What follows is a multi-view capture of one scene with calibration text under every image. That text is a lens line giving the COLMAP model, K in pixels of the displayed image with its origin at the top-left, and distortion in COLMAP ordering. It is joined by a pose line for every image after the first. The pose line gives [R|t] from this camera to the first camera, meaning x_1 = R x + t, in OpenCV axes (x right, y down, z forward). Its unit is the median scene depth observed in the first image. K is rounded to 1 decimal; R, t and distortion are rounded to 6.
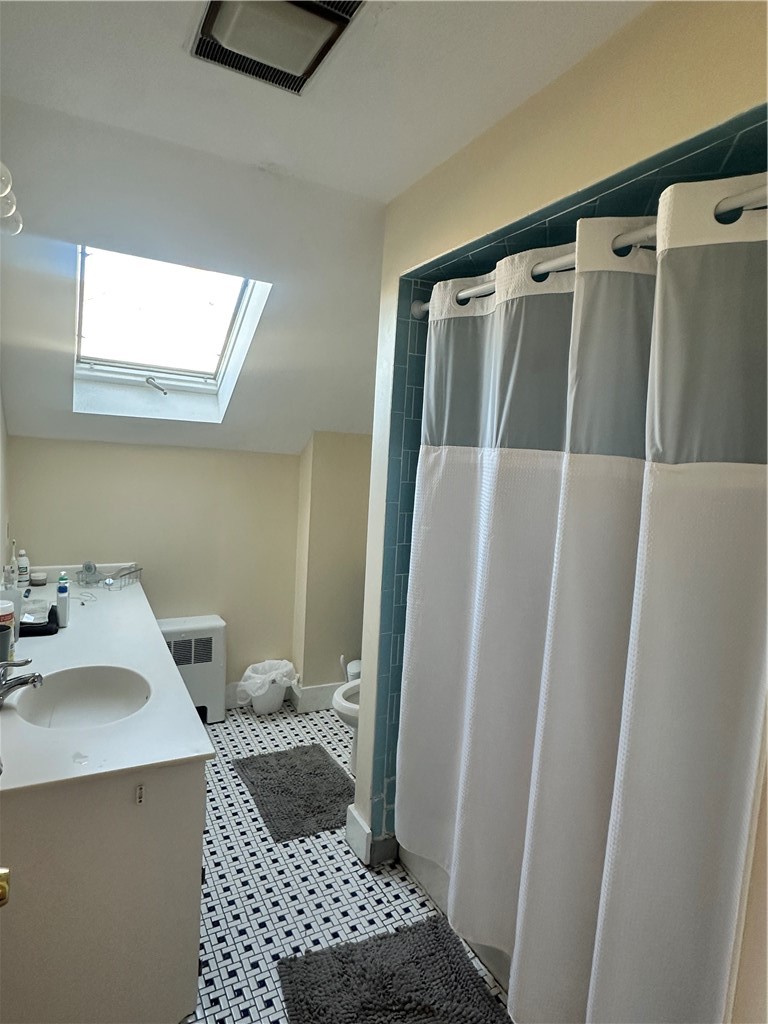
lens RADIAL K [[580.2, 0, 383.6], [0, 580.2, 512.4], [0, 0, 1]] dist [0.000569, 0.000218]
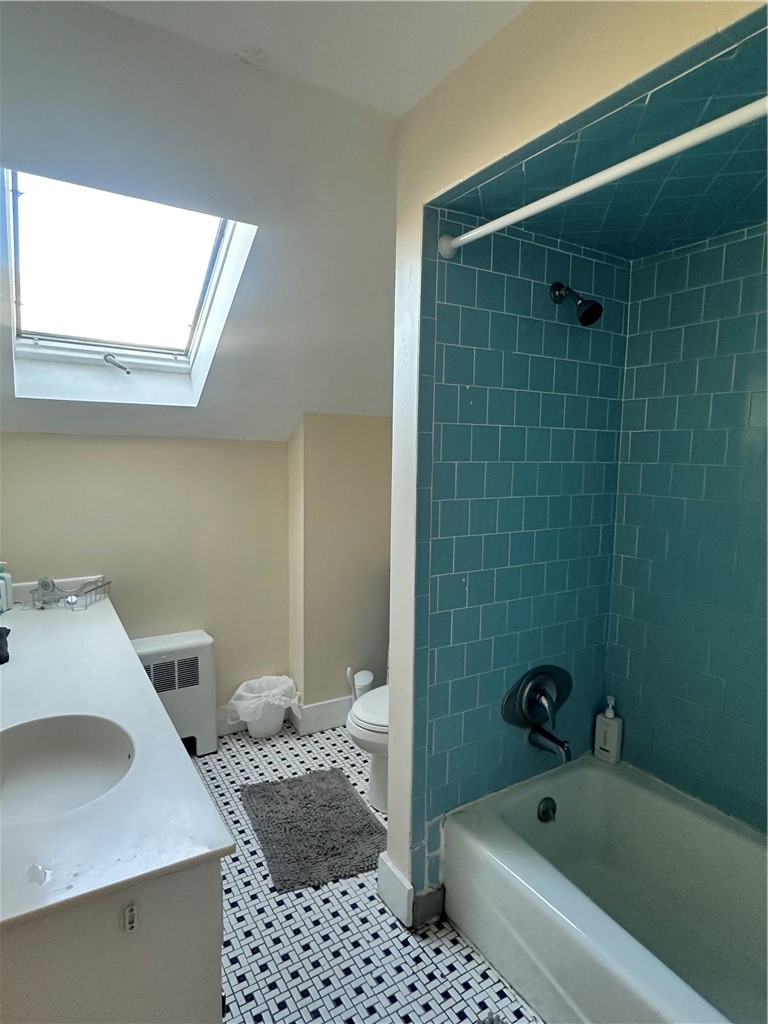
lens RADIAL K [[580.2, 0, 384.2], [0, 580.2, 512.1], [0, 0, 1]] dist [0.000569, 0.000218]
pose [[0.997375, -0.046949, 0.055134, -0.064354], [0.046278, 0.998839, 0.013384, 0.002619], [-0.055698, -0.010798, 0.998389, 0.142952]]
